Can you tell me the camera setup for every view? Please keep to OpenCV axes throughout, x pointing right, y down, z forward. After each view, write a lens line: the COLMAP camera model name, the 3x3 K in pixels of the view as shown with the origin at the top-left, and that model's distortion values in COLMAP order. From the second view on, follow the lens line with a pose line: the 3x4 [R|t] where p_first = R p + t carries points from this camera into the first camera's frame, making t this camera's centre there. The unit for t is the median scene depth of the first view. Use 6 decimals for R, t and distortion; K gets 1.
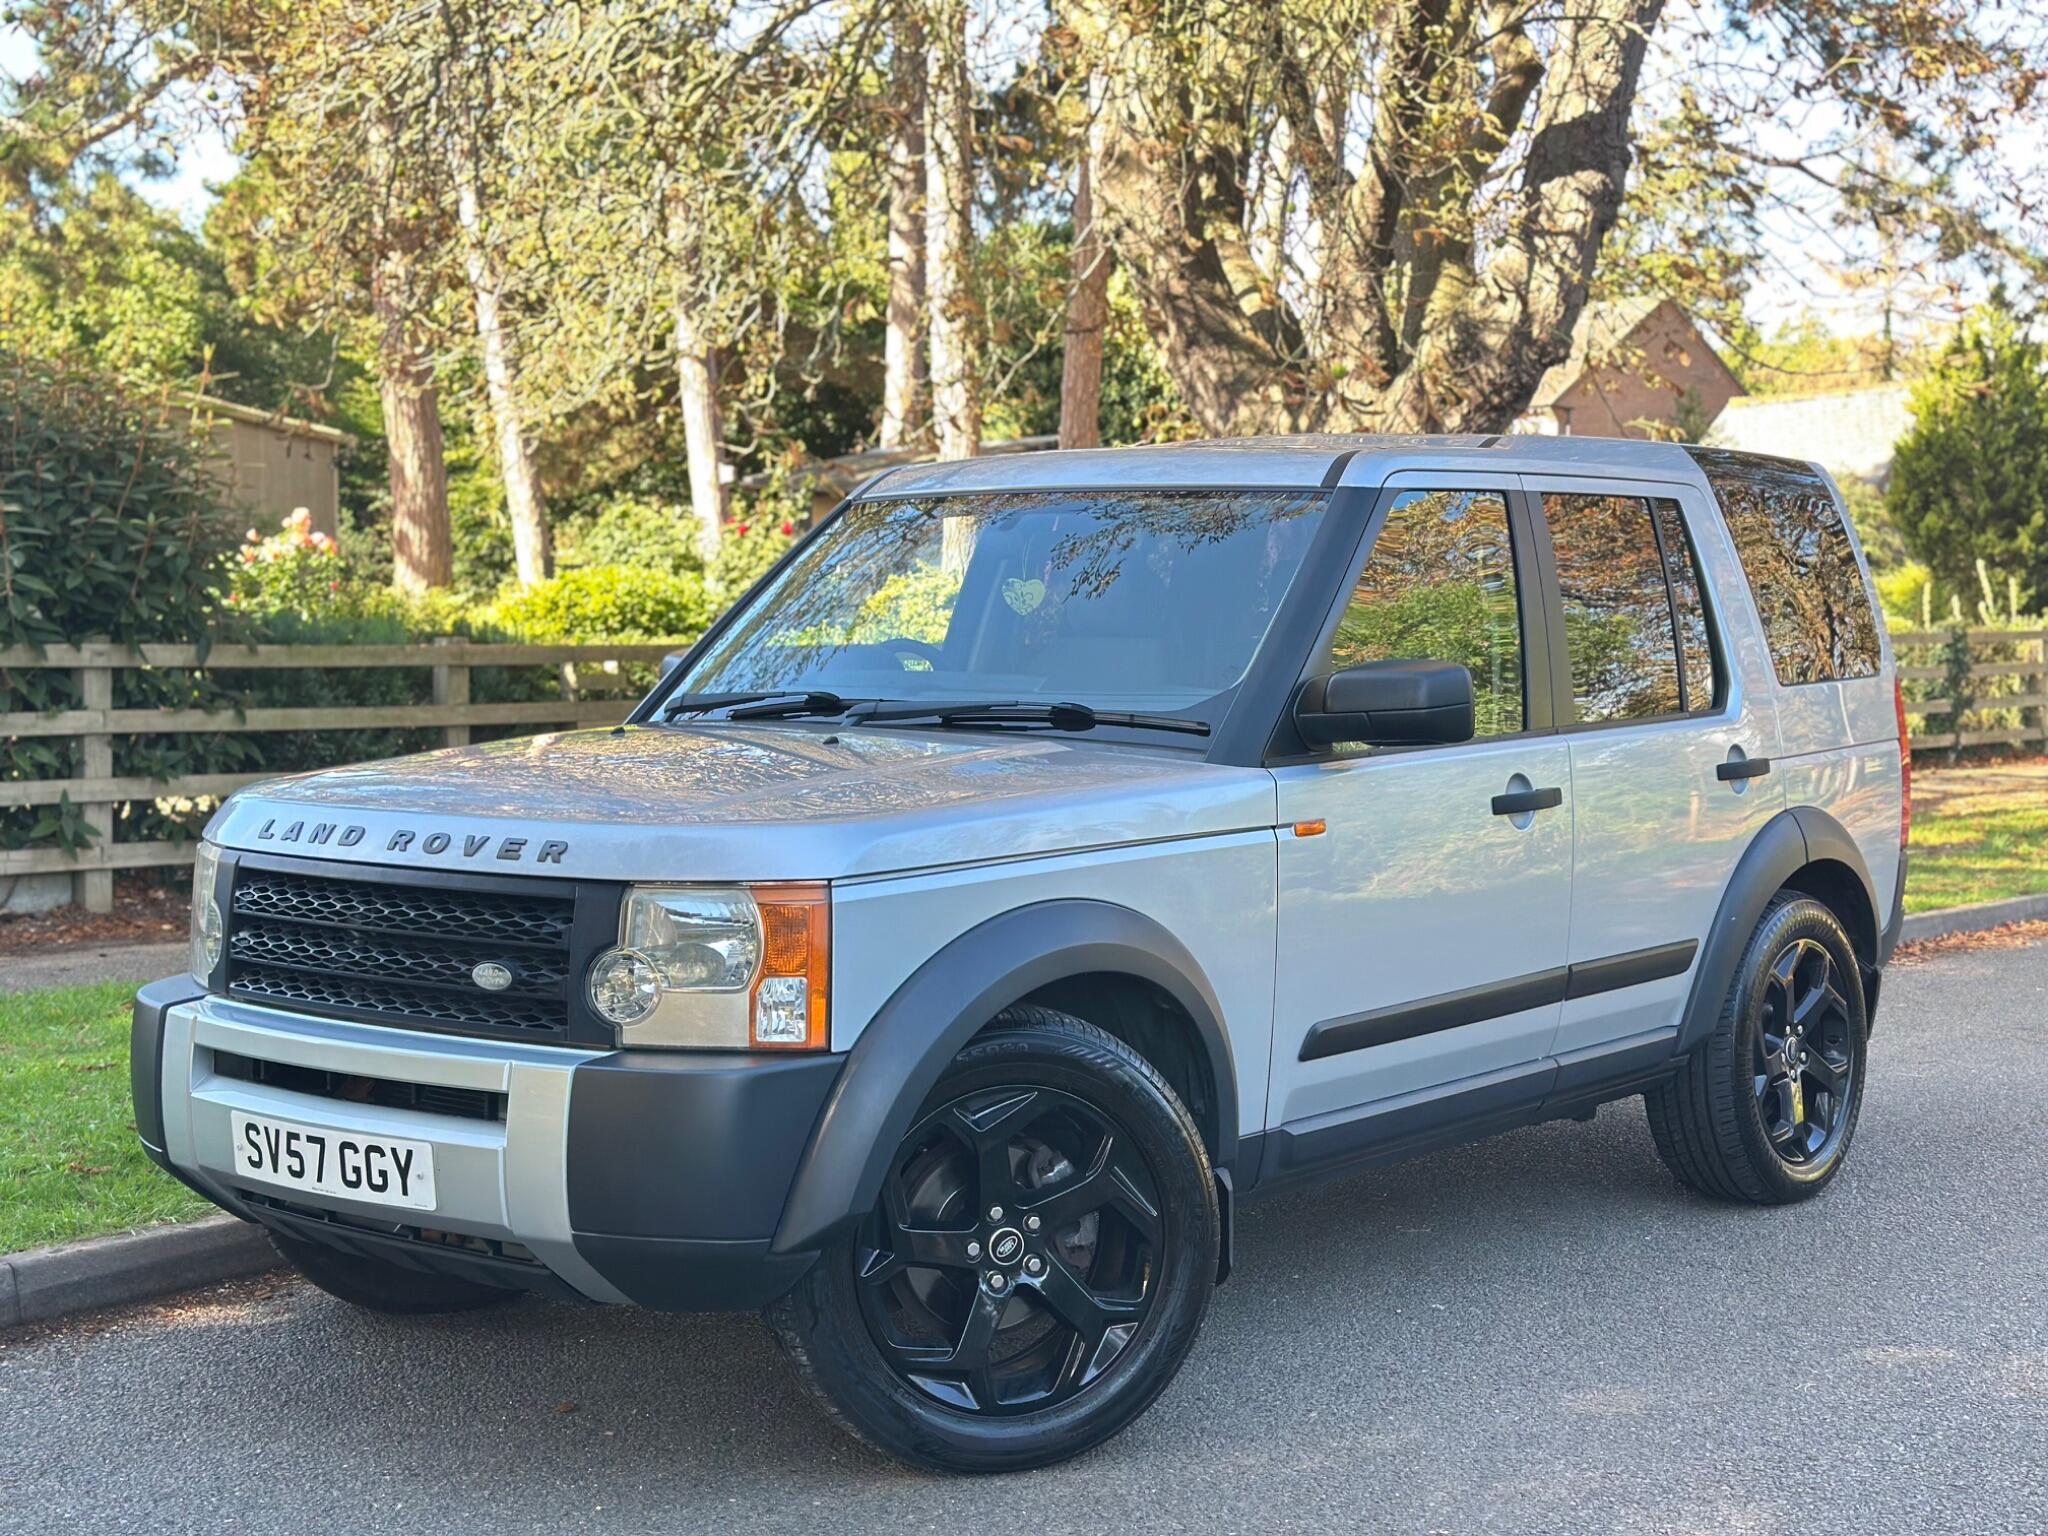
lens RADIAL K [[2908.6, 0, 1024.0], [0, 2908.6, 768.0], [0, 0, 1]] dist [0.191475, -0.115510]
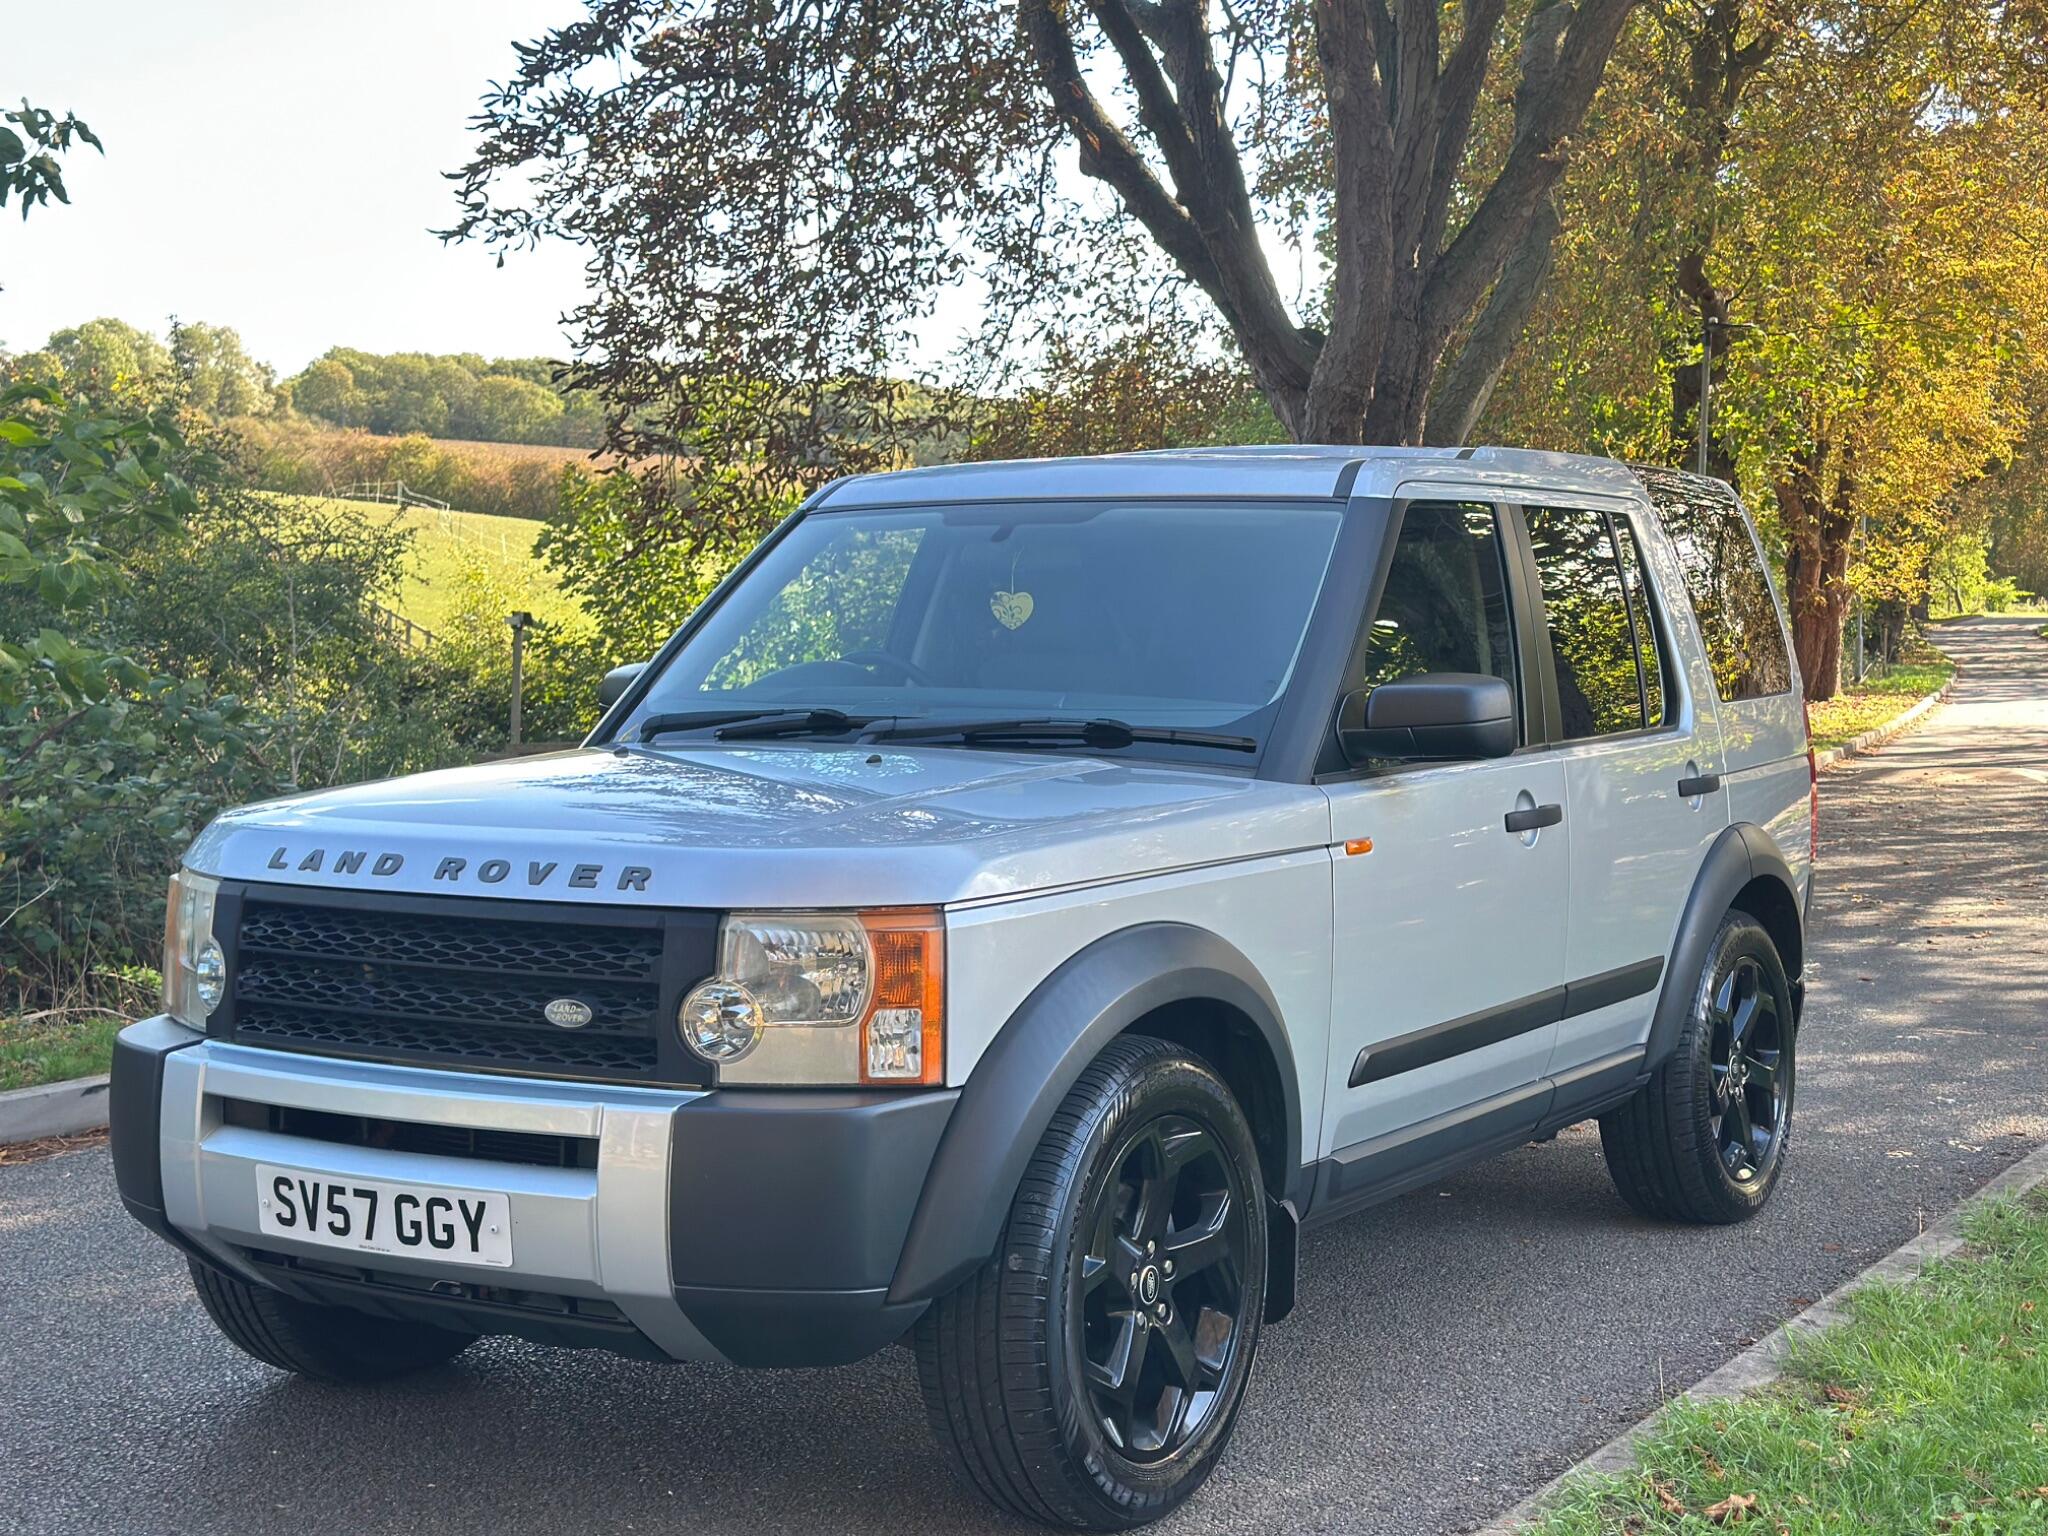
lens RADIAL K [[2908.6, 0, 1024.0], [0, 2908.6, 768.0], [0, 0, 1]] dist [0.191475, -0.115510]
pose [[0.992178, -0.006487, 0.124665, -0.148411], [0.007658, 0.999931, -0.008920, 0.002474], [-0.124598, 0.009805, 0.992159, 0.055715]]
